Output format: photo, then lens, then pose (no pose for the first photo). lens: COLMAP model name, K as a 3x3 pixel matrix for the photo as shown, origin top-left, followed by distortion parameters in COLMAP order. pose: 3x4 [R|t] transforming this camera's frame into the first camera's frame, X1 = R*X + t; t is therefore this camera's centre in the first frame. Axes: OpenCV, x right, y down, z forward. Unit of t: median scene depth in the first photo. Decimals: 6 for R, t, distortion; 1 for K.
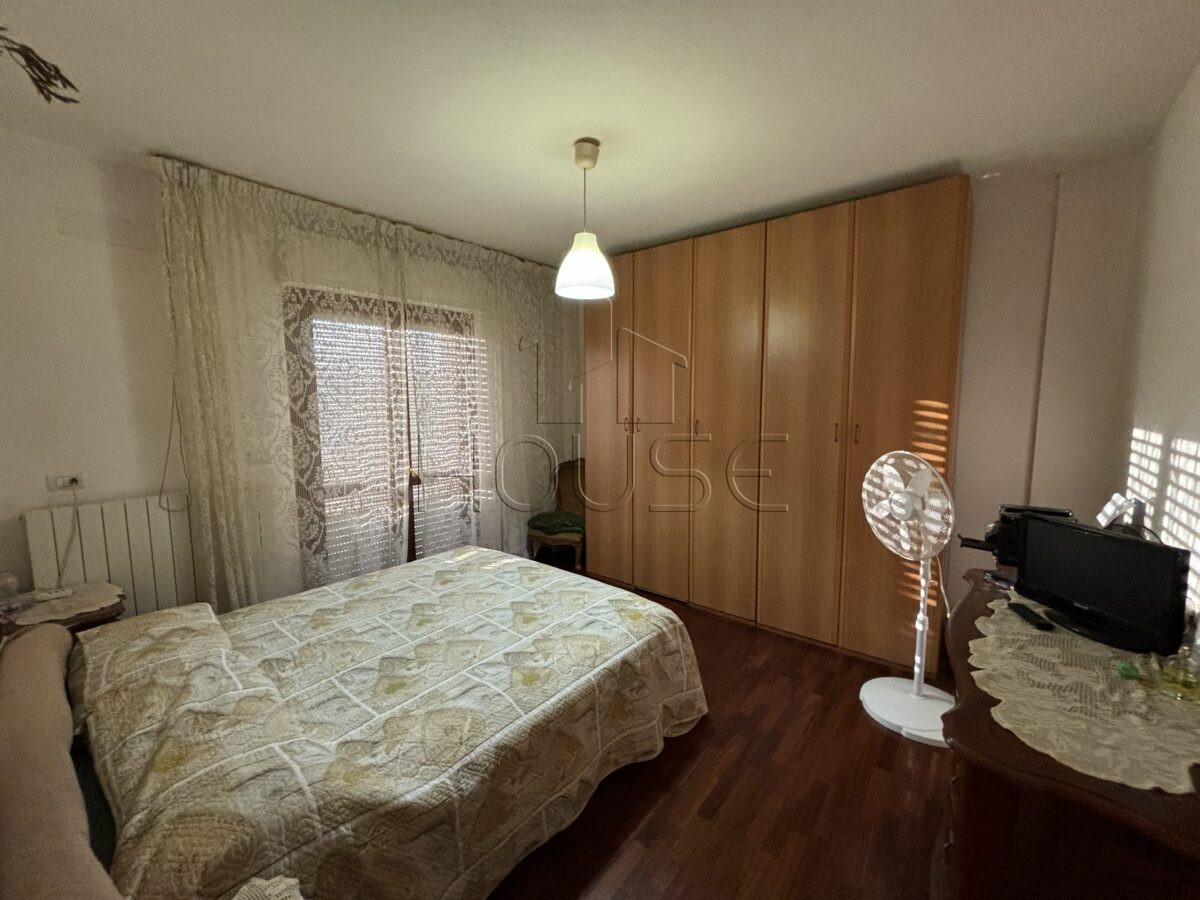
lens RADIAL K [[490.0, 0, 604.0], [0, 490.0, 447.6], [0, 0, 1]] dist [0.000060, 0.000324]
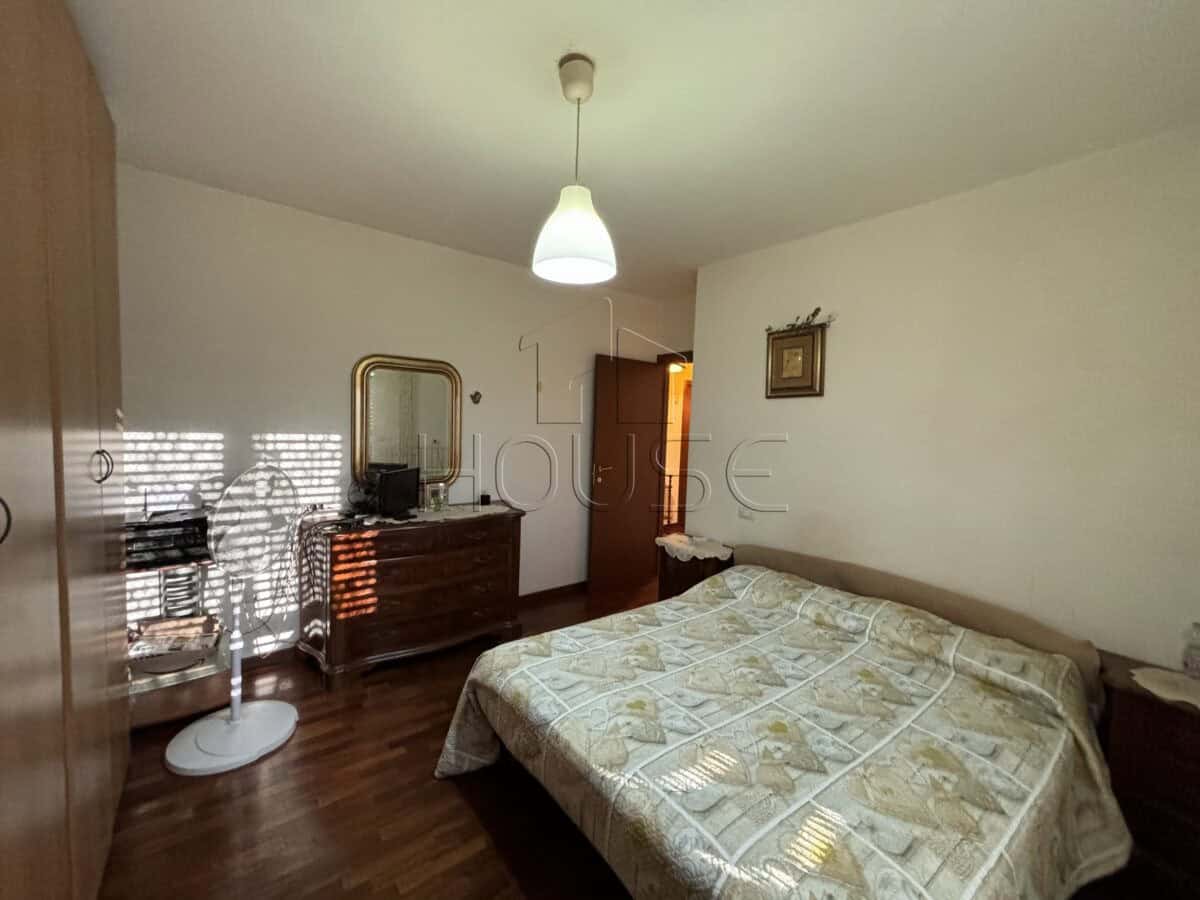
lens RADIAL K [[490.0, 0, 595.9], [0, 490.0, 446.4], [0, 0, 1]] dist [0.000060, 0.000324]
pose [[-0.972976, -0.047872, 0.225889, -0.263593], [-0.011364, 0.987015, 0.160228, -0.195258], [-0.230626, 0.153331, -0.960886, 1.878340]]
